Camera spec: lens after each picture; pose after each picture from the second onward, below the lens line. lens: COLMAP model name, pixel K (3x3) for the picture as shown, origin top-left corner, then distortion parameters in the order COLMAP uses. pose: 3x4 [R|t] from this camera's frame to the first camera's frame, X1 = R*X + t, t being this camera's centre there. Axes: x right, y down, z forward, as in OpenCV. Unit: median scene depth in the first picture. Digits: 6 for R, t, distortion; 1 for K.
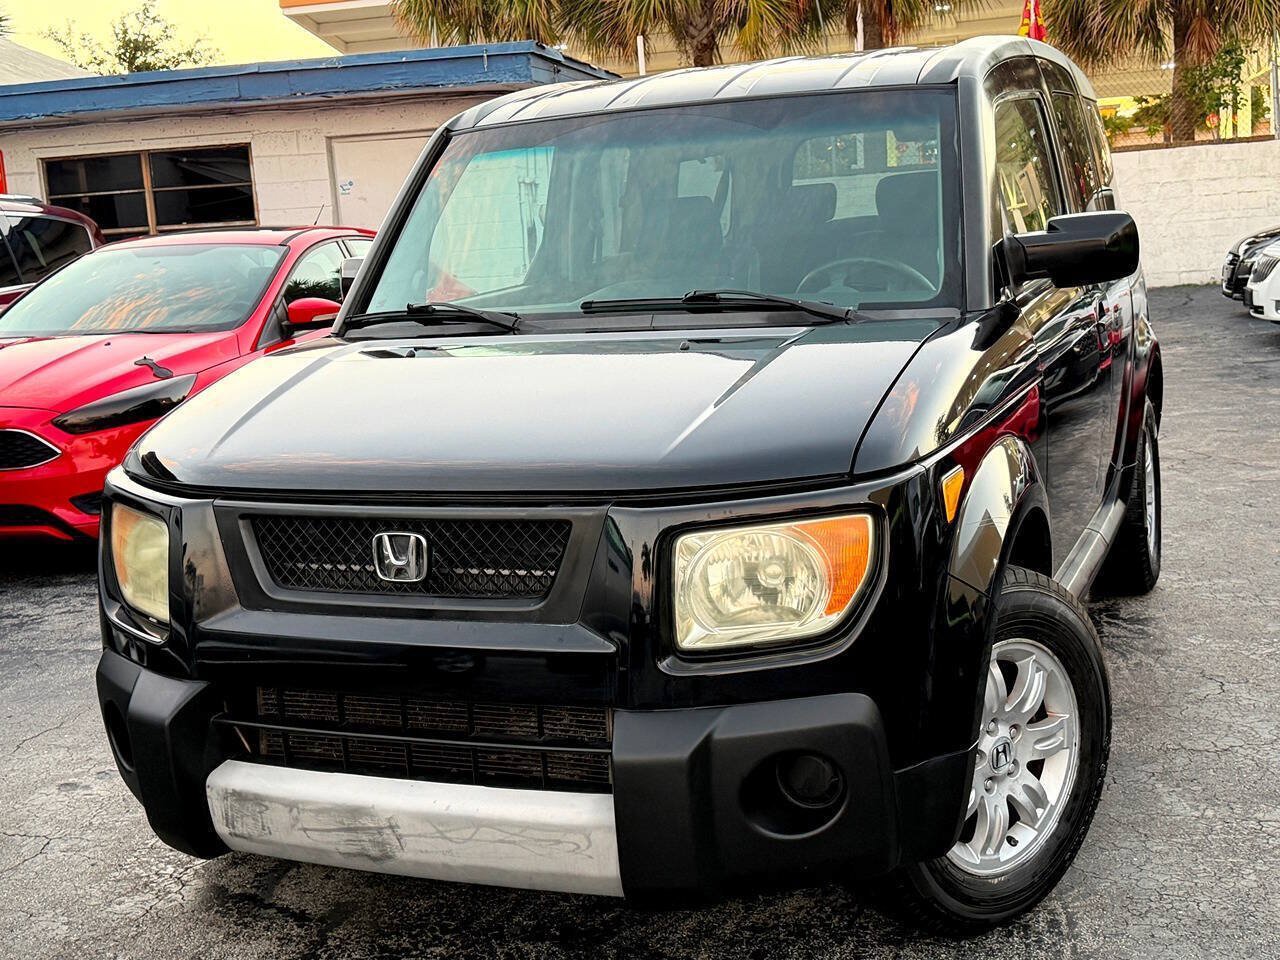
lens RADIAL K [[1612.4, 0, 640.0], [0, 1612.4, 480.0], [0, 0, 1]] dist [0.191767, -0.440824]
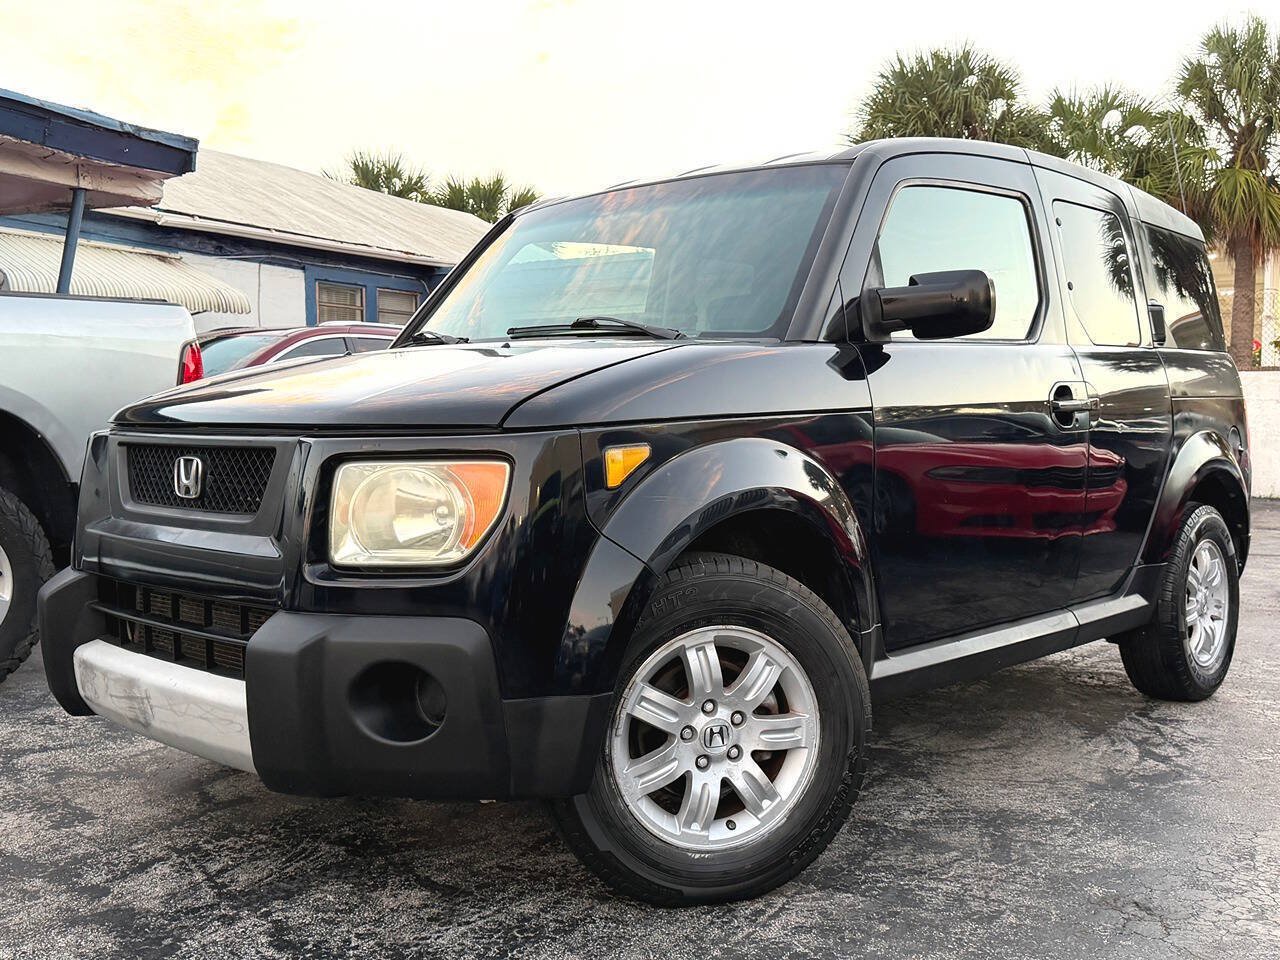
lens RADIAL K [[1292.9, 0, 644.3], [0, 1292.9, 477.8], [0, 0, 1]] dist [0.095266, -0.221565]
pose [[0.935323, 0.081390, -0.344306, 0.445446], [-0.120536, 0.988265, -0.093828, 0.086020], [0.332629, 0.129261, 0.934157, 0.174547]]
